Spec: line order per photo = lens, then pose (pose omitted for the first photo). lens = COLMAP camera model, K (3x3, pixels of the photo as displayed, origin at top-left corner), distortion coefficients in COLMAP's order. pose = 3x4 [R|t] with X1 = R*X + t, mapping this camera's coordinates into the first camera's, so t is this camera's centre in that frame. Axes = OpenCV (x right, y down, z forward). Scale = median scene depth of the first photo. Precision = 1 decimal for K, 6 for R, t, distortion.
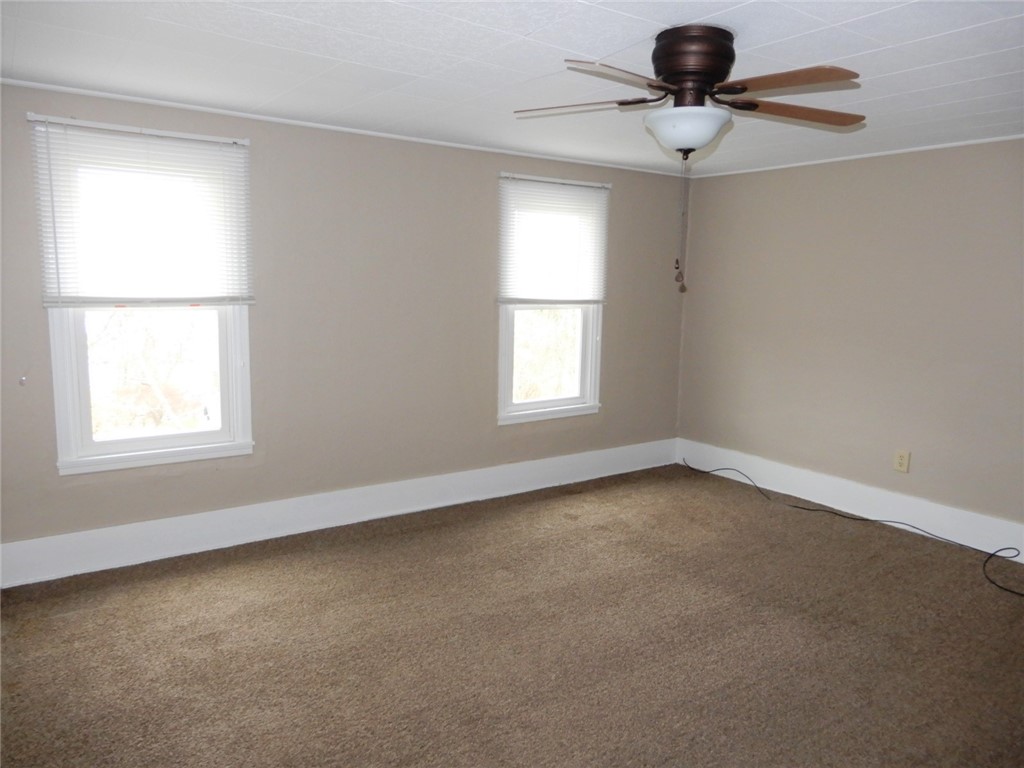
lens RADIAL K [[726.9, 0, 512.0], [0, 726.9, 384.0], [0, 0, 1]] dist [0.000562, 0.002443]
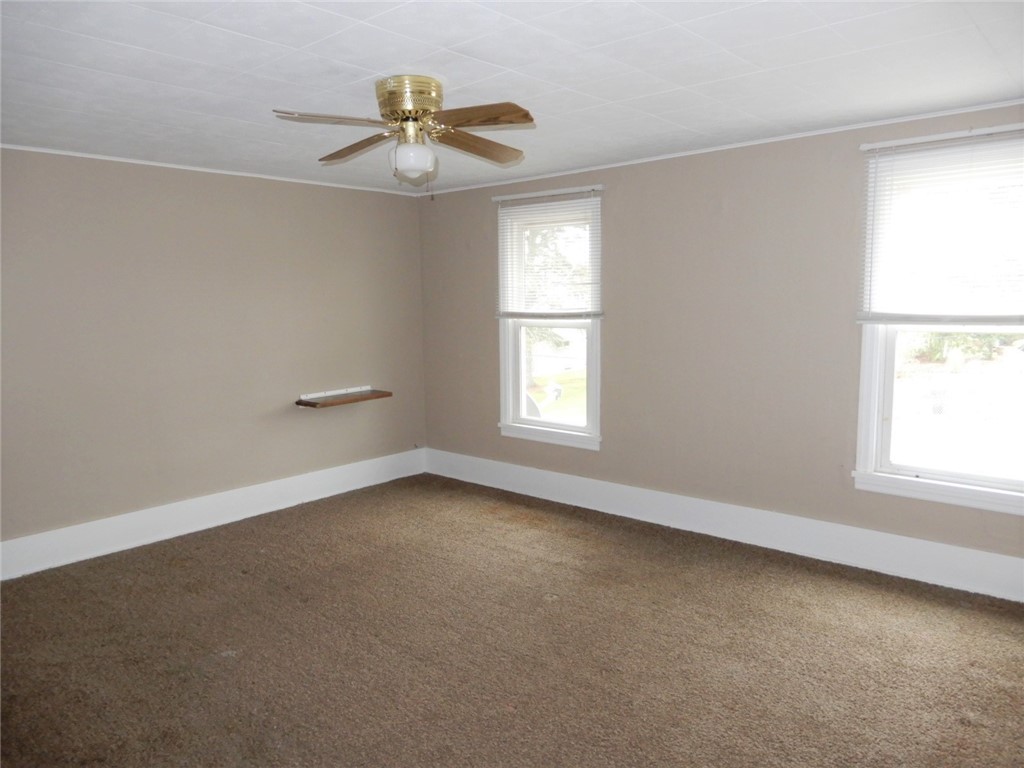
lens RADIAL K [[711.2, 0, 512.0], [0, 711.2, 384.0], [0, 0, 1]] dist [0.004594, 0.001309]
pose [[0.240324, 0.091664, -0.966355, 0.808187], [-0.112070, 0.991494, 0.066178, -0.064217], [0.964202, 0.092396, 0.248552, 0.581059]]
